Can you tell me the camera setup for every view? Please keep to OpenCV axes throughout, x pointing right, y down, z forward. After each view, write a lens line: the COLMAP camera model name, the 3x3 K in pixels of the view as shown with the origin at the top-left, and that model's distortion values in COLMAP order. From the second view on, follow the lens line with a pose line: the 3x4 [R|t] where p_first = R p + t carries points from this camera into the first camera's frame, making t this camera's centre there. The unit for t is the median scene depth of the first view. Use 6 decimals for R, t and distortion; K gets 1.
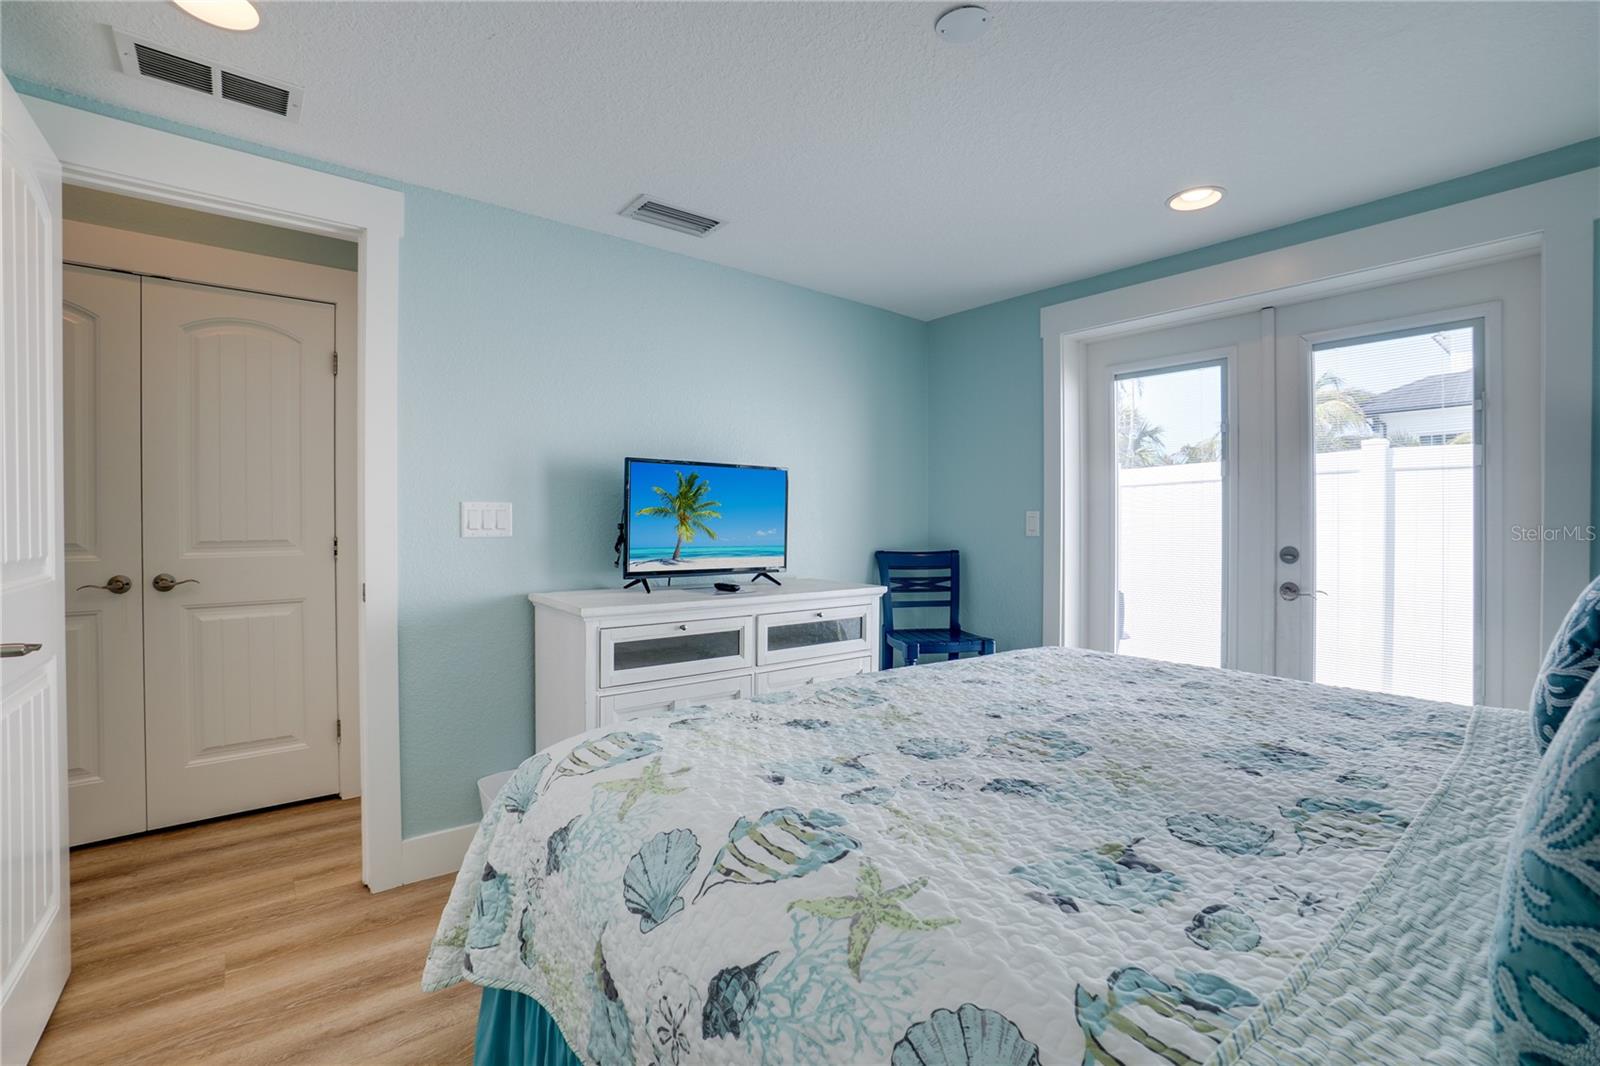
lens RADIAL K [[706.3, 0, 788.8], [0, 706.3, 528.7], [0, 0, 1]] dist [-0.026645, -0.000194]
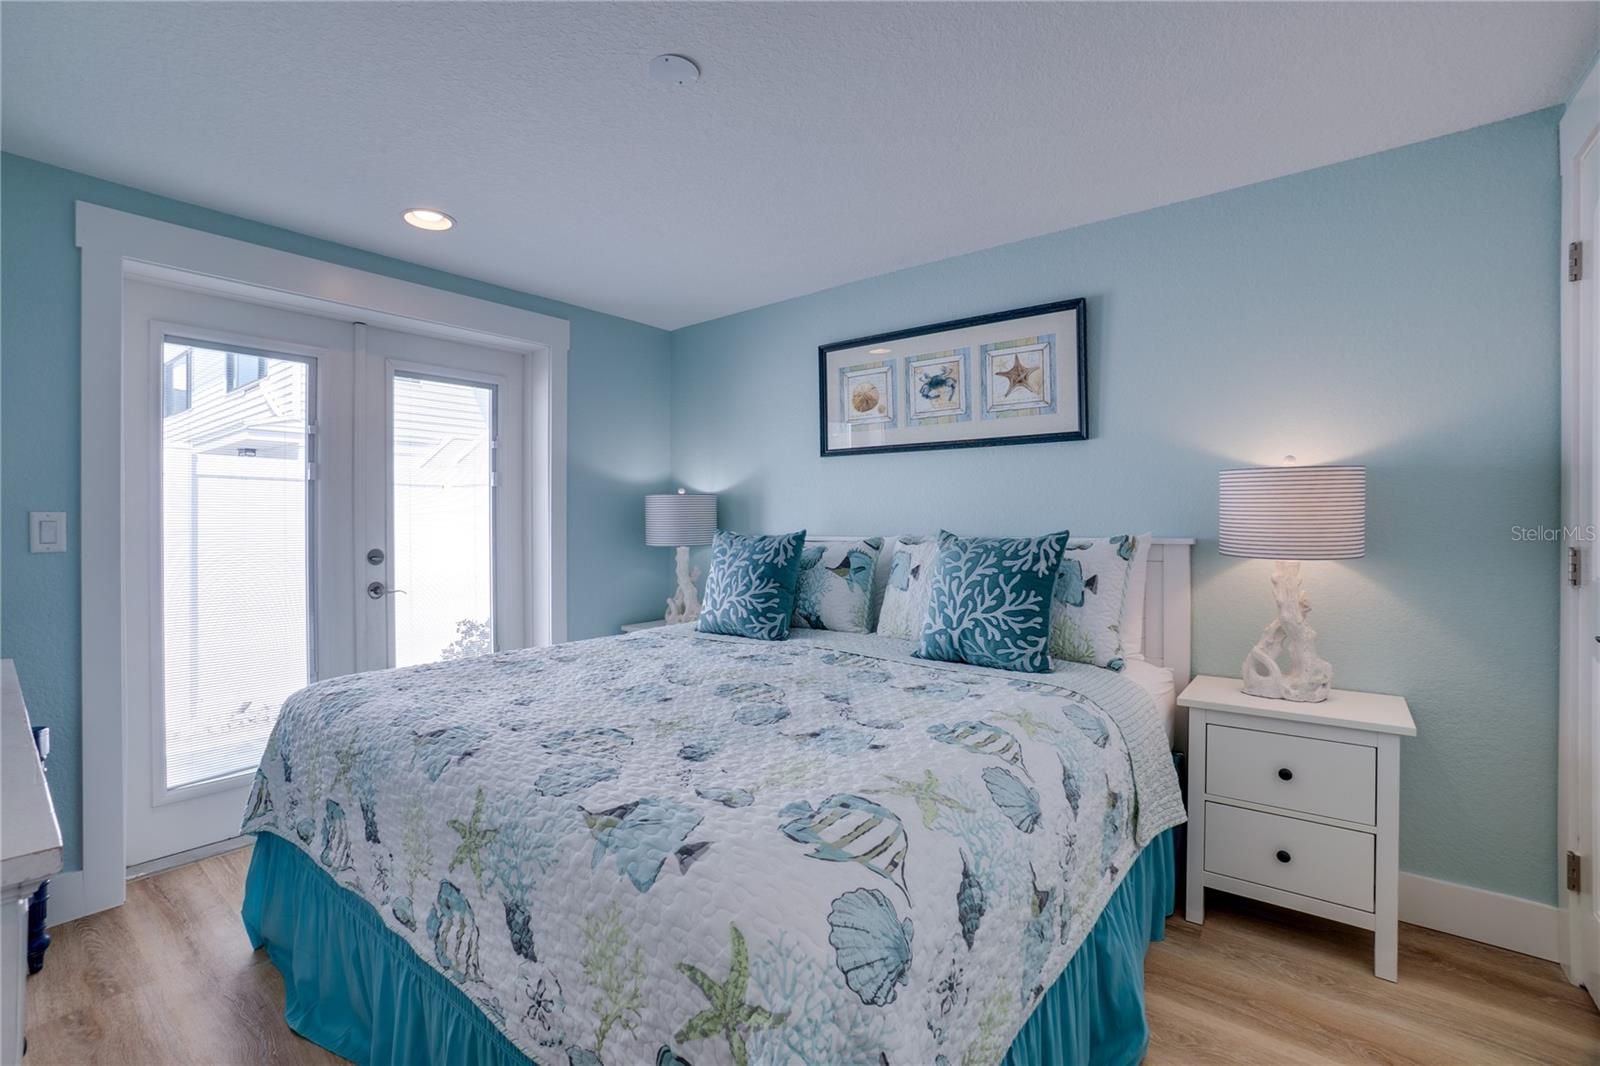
lens RADIAL K [[706.3, 0, 789.3], [0, 706.3, 523.3], [0, 0, 1]] dist [-0.026645, -0.000194]
pose [[-0.215748, 0.001479, 0.976448, -0.490627], [0.015825, 0.999873, 0.001982, -0.006676], [-0.976321, 0.015880, -0.215744, 0.610070]]
